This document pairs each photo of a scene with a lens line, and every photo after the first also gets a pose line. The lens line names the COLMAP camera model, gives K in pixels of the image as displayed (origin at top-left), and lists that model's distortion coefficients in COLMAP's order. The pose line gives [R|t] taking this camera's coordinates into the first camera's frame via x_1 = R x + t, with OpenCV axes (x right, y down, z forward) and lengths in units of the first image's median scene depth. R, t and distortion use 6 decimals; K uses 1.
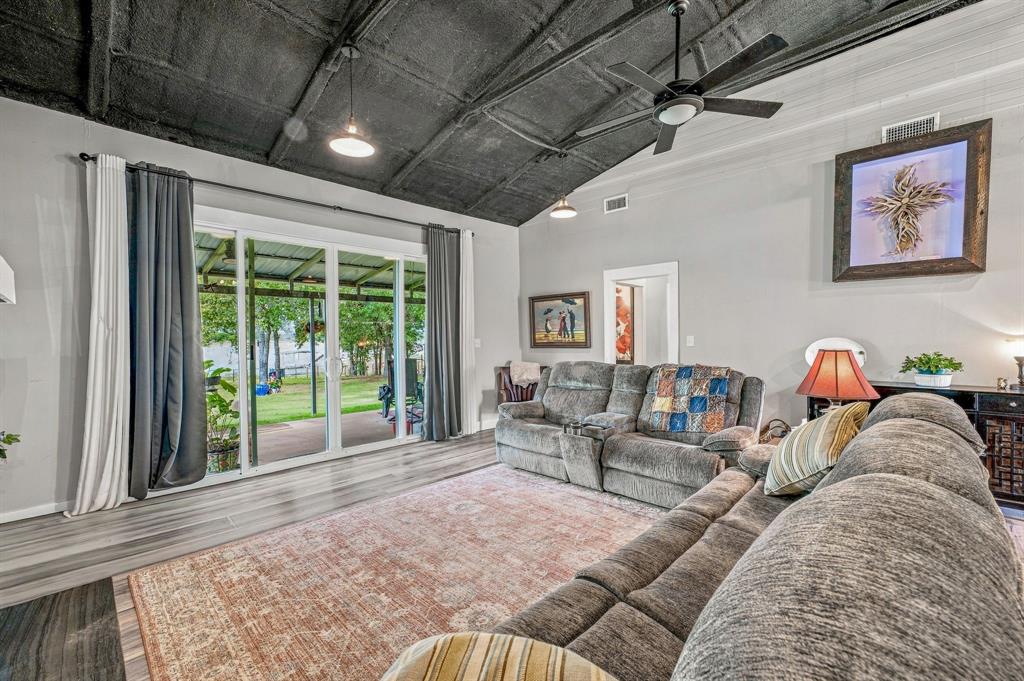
lens RADIAL K [[434.7, 0, 511.5], [0, 434.7, 332.5], [0, 0, 1]] dist [0.003402, 0.001502]
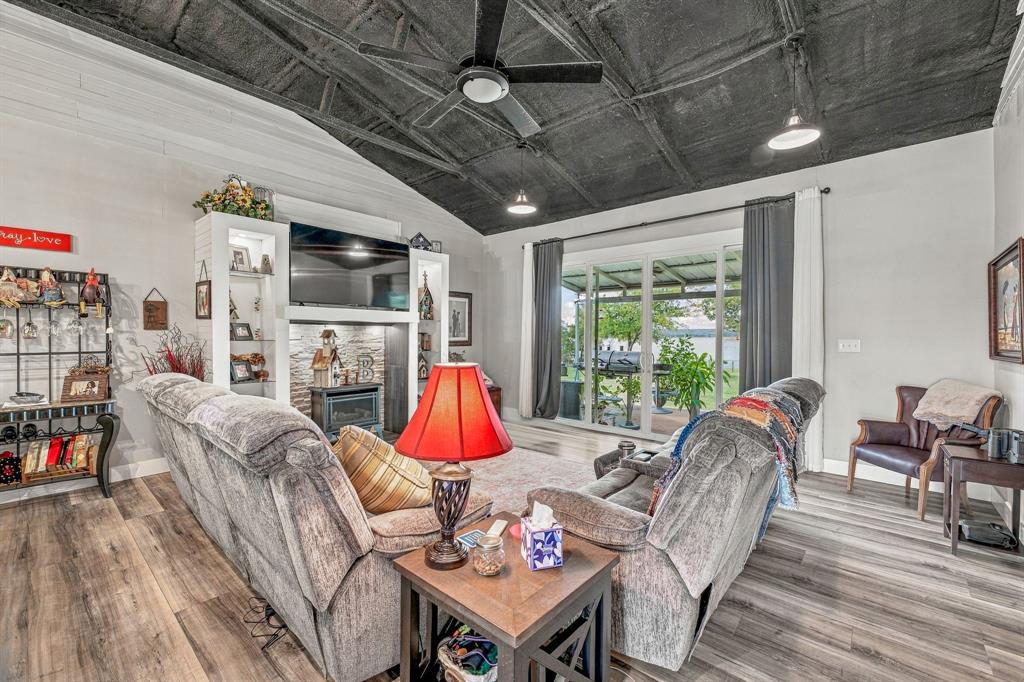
lens RADIAL K [[434.7, 0, 511.1], [0, 434.7, 336.3], [0, 0, 1]] dist [0.003402, 0.001502]
pose [[0.030587, 0.014507, -0.999427, 1.052282], [0.008095, 0.999858, 0.014761, -0.003990], [0.999499, -0.008542, 0.030465, 0.828606]]
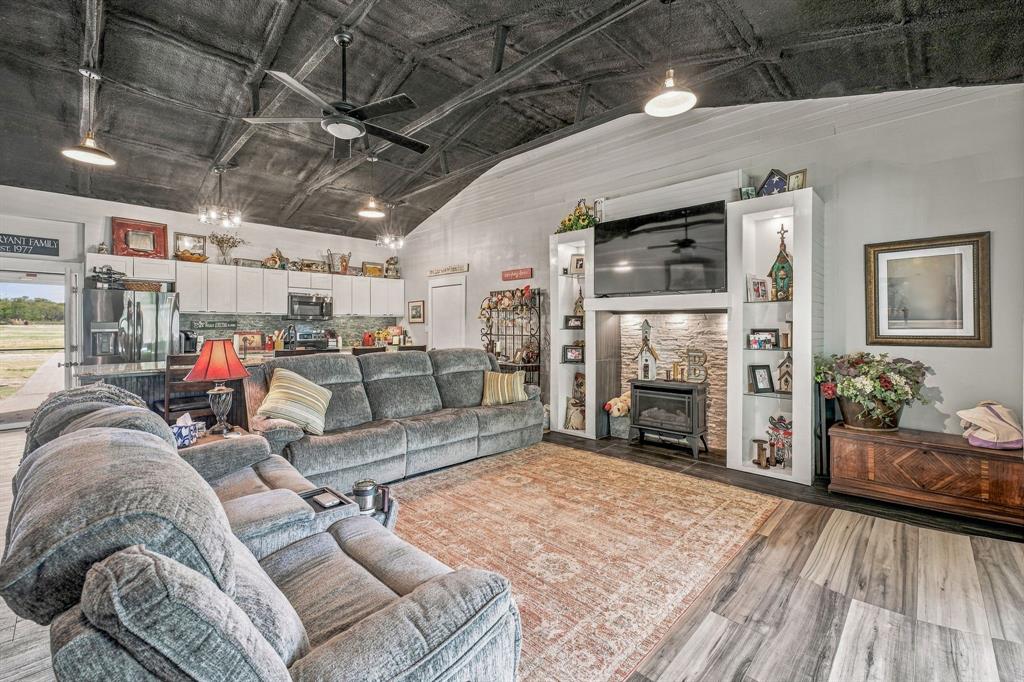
lens RADIAL K [[434.7, 0, 514.4], [0, 434.7, 324.3], [0, 0, 1]] dist [0.003402, 0.001502]
pose [[-0.999924, 0.012338, 0.000830, -0.045695], [0.012327, 0.999850, -0.012192, 0.018823], [-0.000980, -0.012181, -0.999925, 1.690842]]
